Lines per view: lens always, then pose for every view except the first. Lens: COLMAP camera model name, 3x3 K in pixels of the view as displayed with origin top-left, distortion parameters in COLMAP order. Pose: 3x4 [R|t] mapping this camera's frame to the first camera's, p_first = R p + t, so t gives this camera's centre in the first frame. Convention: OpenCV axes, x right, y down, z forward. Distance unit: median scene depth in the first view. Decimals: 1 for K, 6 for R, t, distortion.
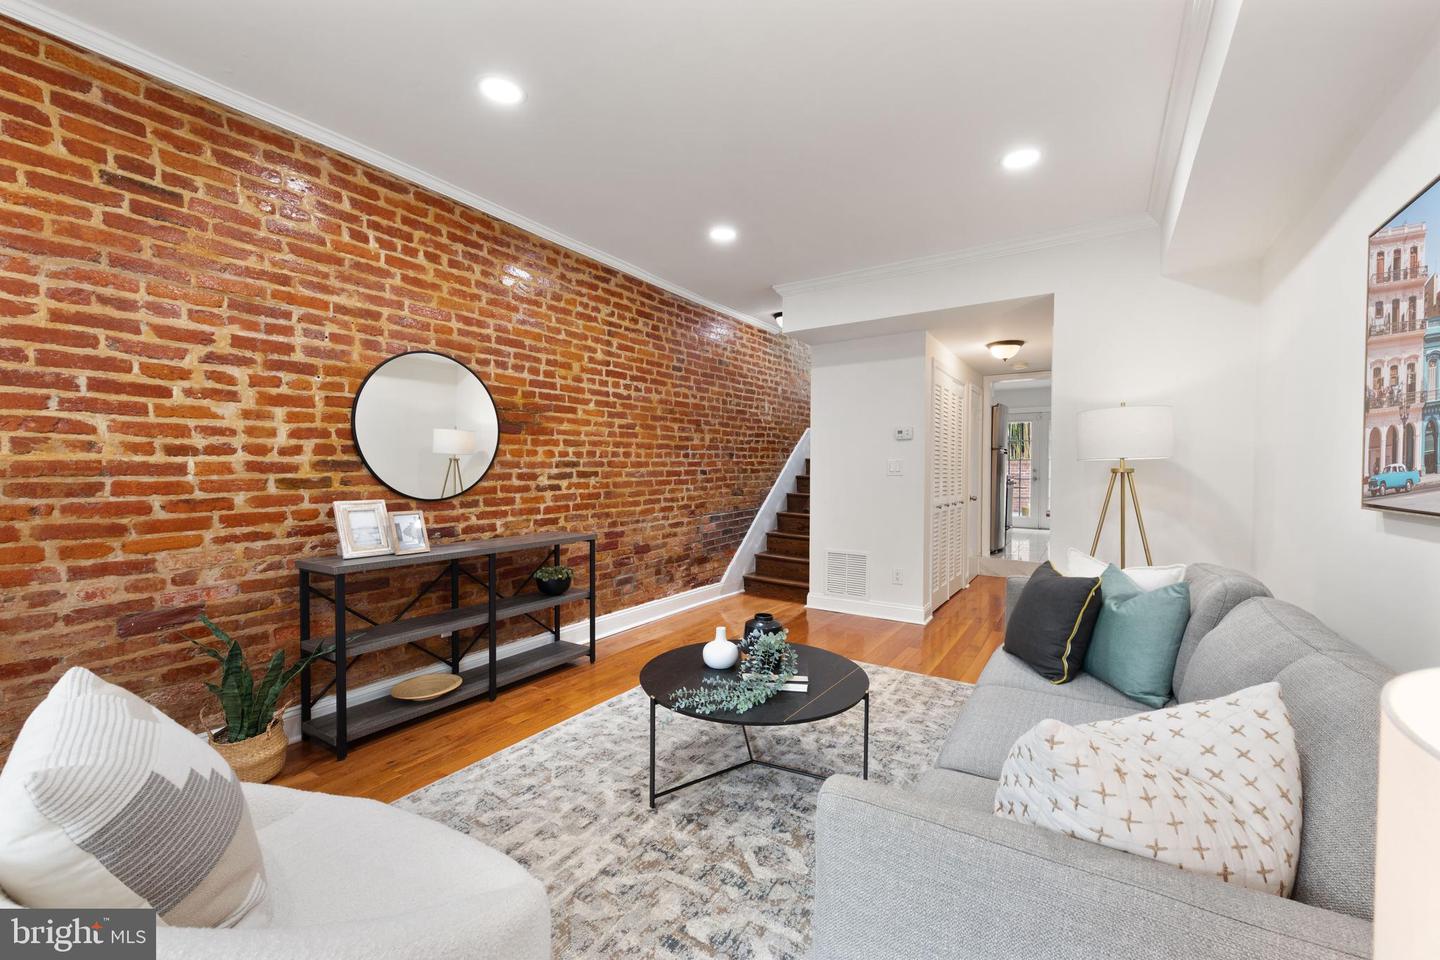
lens RADIAL K [[577.4, 0, 718.9], [0, 577.4, 479.3], [0, 0, 1]] dist [0.005336, -0.001540]
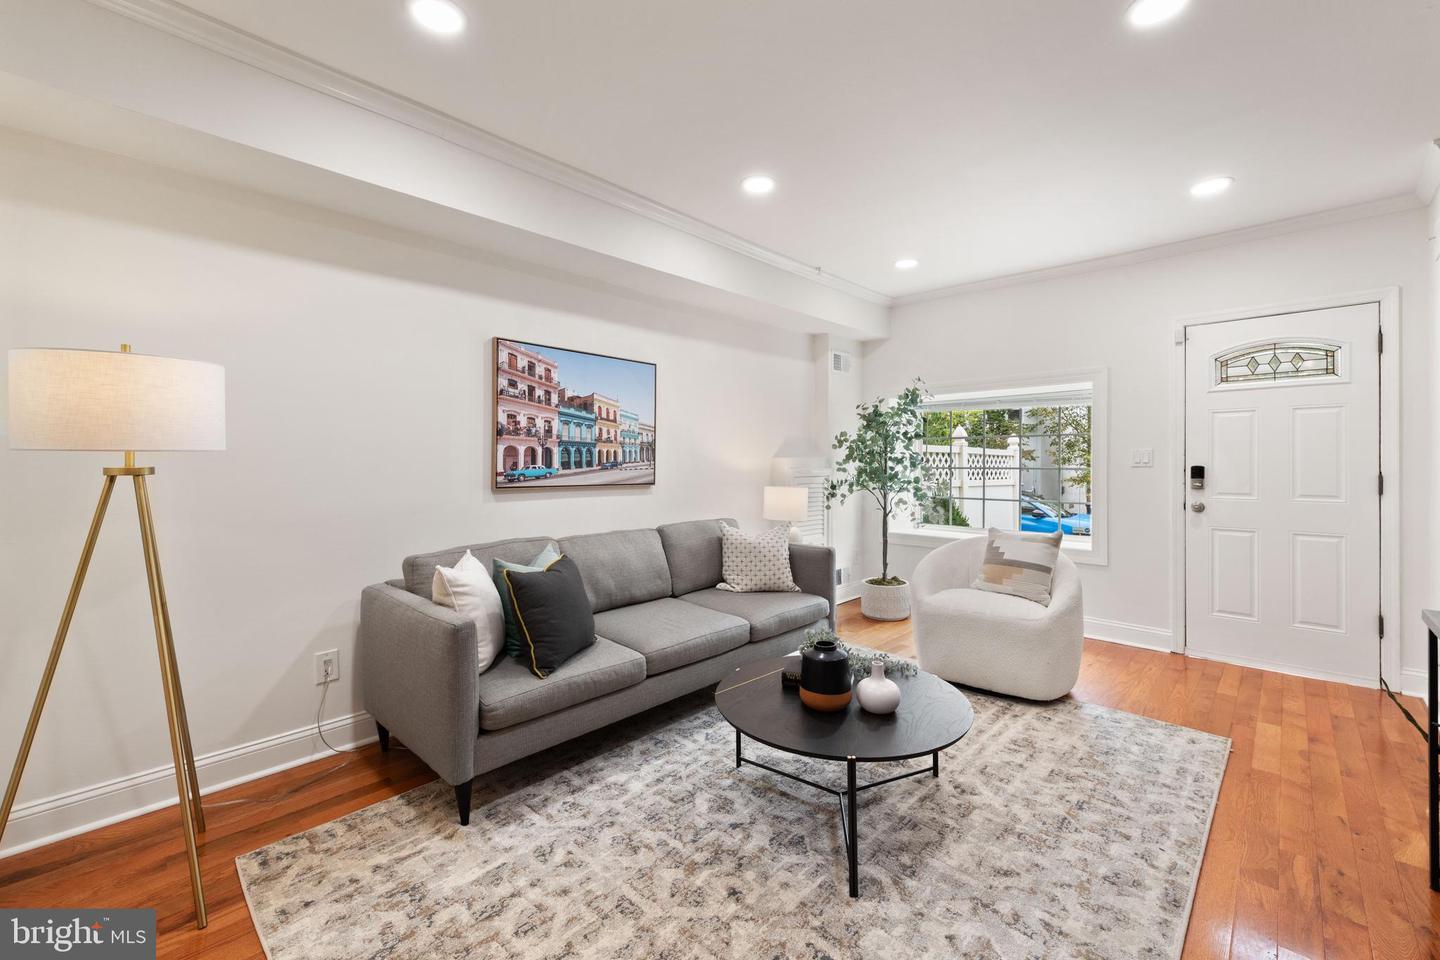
lens RADIAL K [[577.4, 0, 722.7], [0, 577.4, 467.7], [0, 0, 1]] dist [0.005336, -0.001540]
pose [[-0.981640, -0.004968, 0.190677, 0.068773], [0.000044, 0.999655, 0.026273, -0.048170], [-0.190741, 0.025799, -0.981301, 1.929659]]
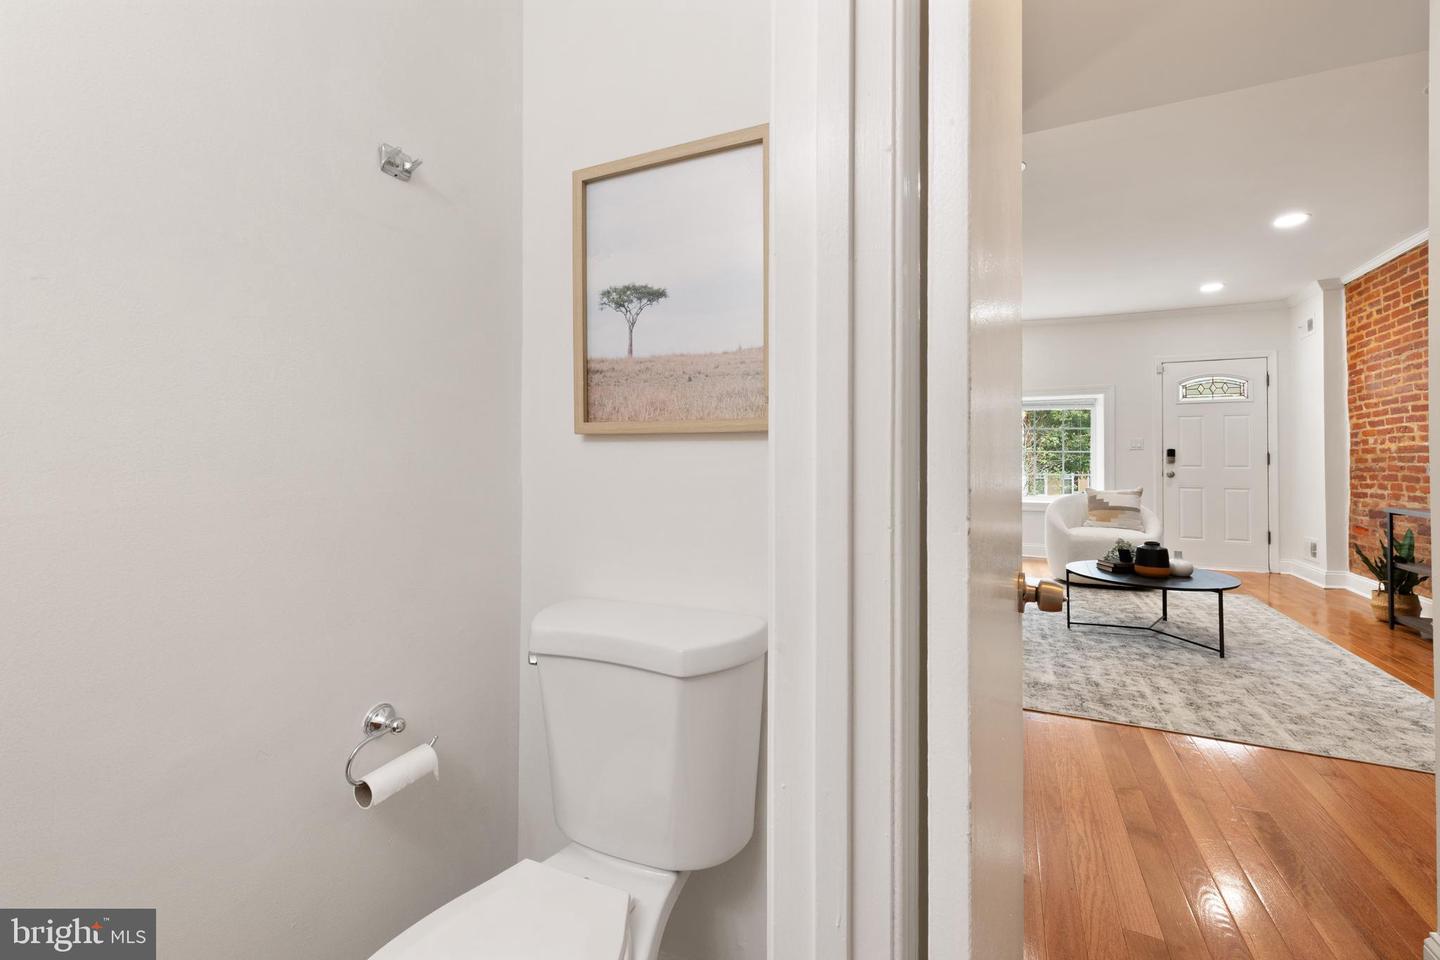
lens RADIAL K [[577.4, 0, 722.1], [0, 577.4, 456.3], [0, 0, 1]] dist [0.005336, -0.001540]
pose [[-0.992460, -0.005542, -0.122441, 1.448410], [-0.008007, 0.999775, 0.019645, -0.012360], [0.122305, 0.020477, -0.992281, 2.466789]]
